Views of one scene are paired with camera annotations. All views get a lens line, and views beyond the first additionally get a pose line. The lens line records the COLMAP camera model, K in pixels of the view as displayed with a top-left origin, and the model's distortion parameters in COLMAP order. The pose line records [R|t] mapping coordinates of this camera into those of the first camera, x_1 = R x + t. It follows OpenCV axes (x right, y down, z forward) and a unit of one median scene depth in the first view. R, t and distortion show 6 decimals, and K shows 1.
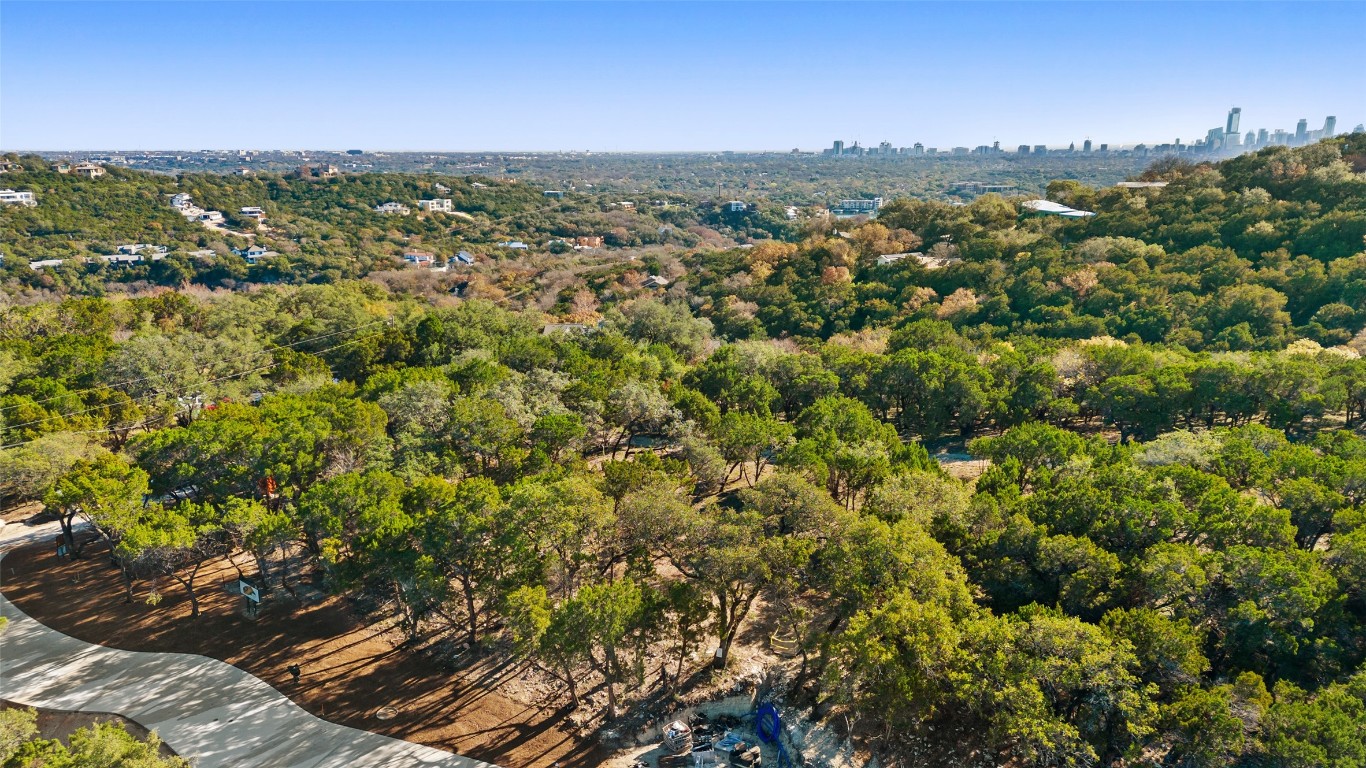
lens RADIAL K [[930.0, 0, 683.0], [0, 930.0, 384.0], [0, 0, 1]] dist [0.097604, -0.107961]
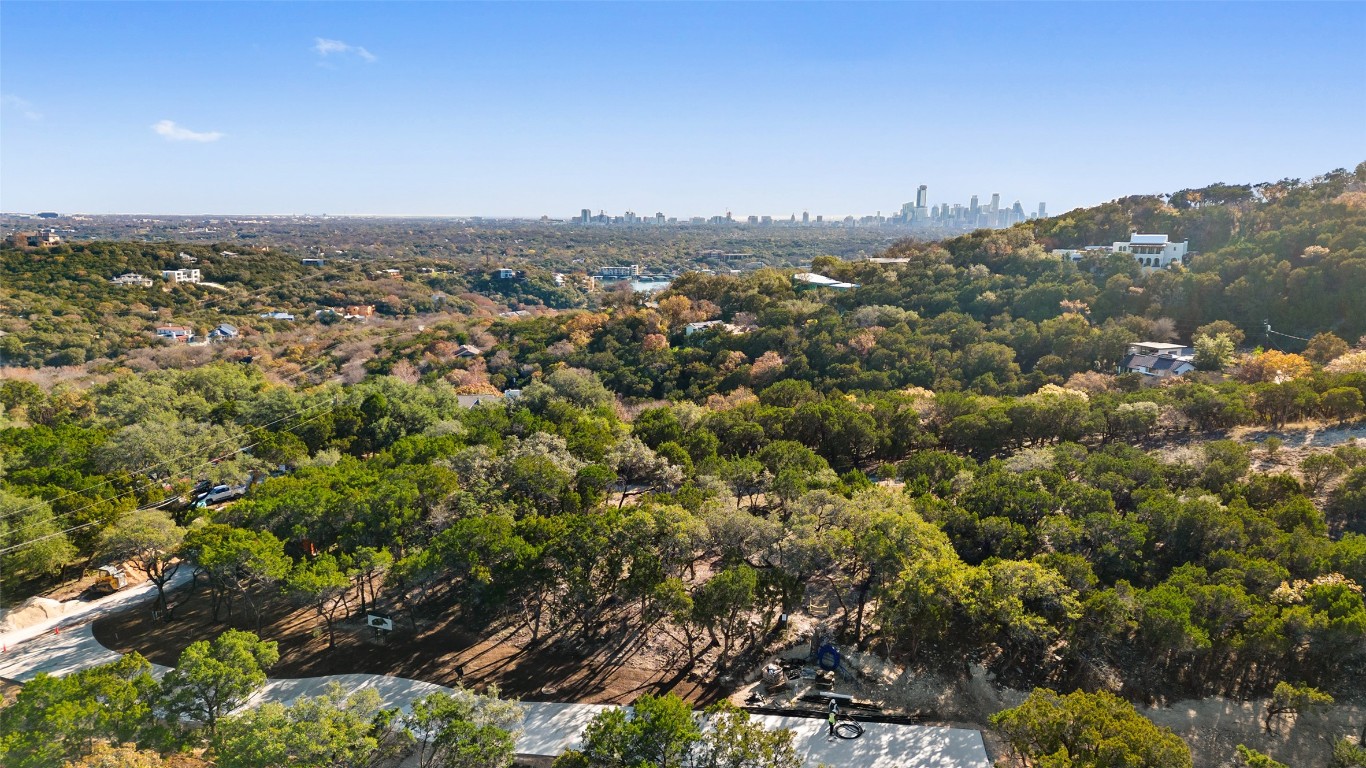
lens RADIAL K [[918.3, 0, 683.0], [0, 918.3, 384.0], [0, 0, 1]] dist [0.083494, -0.080447]
pose [[0.966492, -0.039222, 0.253681, -0.075603], [0.055963, 0.996681, -0.059114, 0.000664], [-0.250520, 0.071330, 0.965480, -0.058840]]
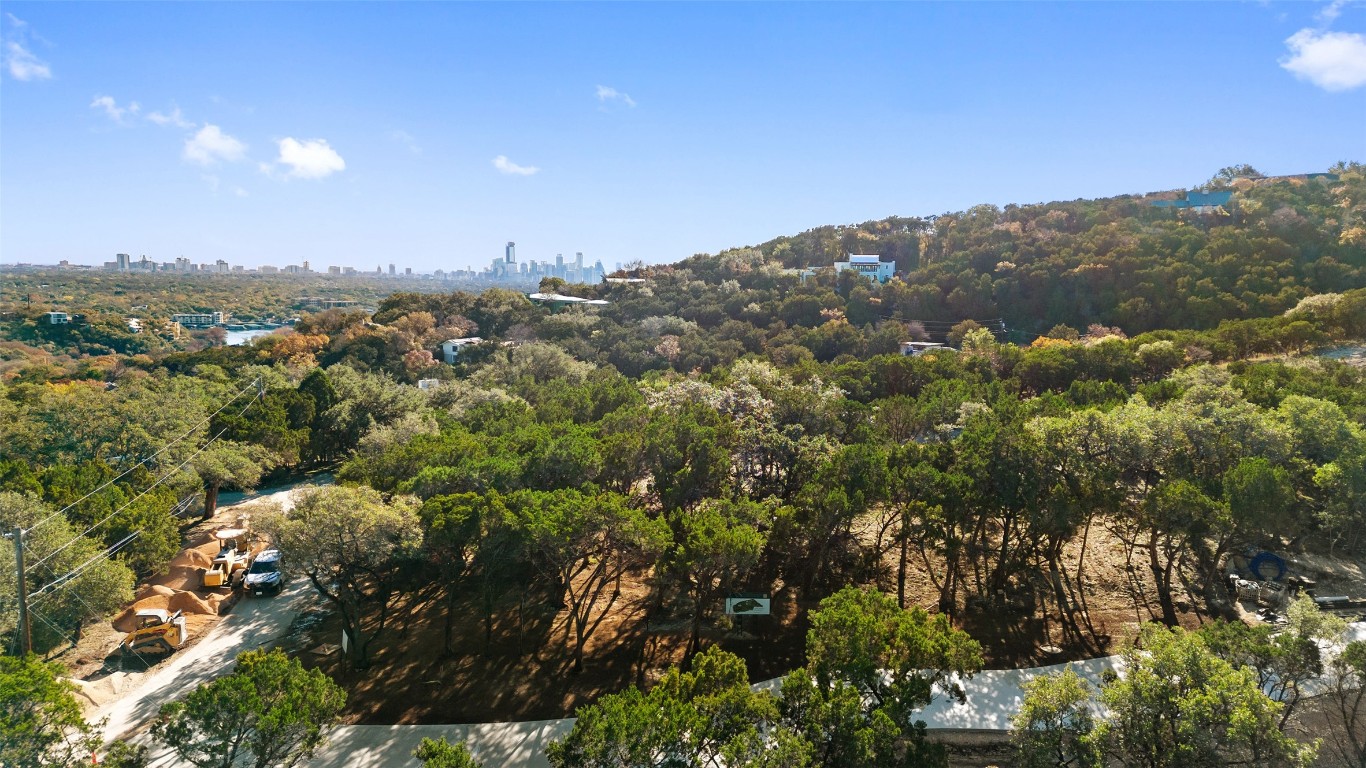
lens RADIAL K [[913.6, 0, 699.3], [0, 913.6, 398.4], [0, 0, 1]] dist [0.091721, -0.088544]
pose [[0.765713, -0.068832, 0.639489, -0.206010], [0.135377, 0.989232, -0.055621, 0.015132], [-0.628774, 0.129162, 0.766786, 0.076705]]
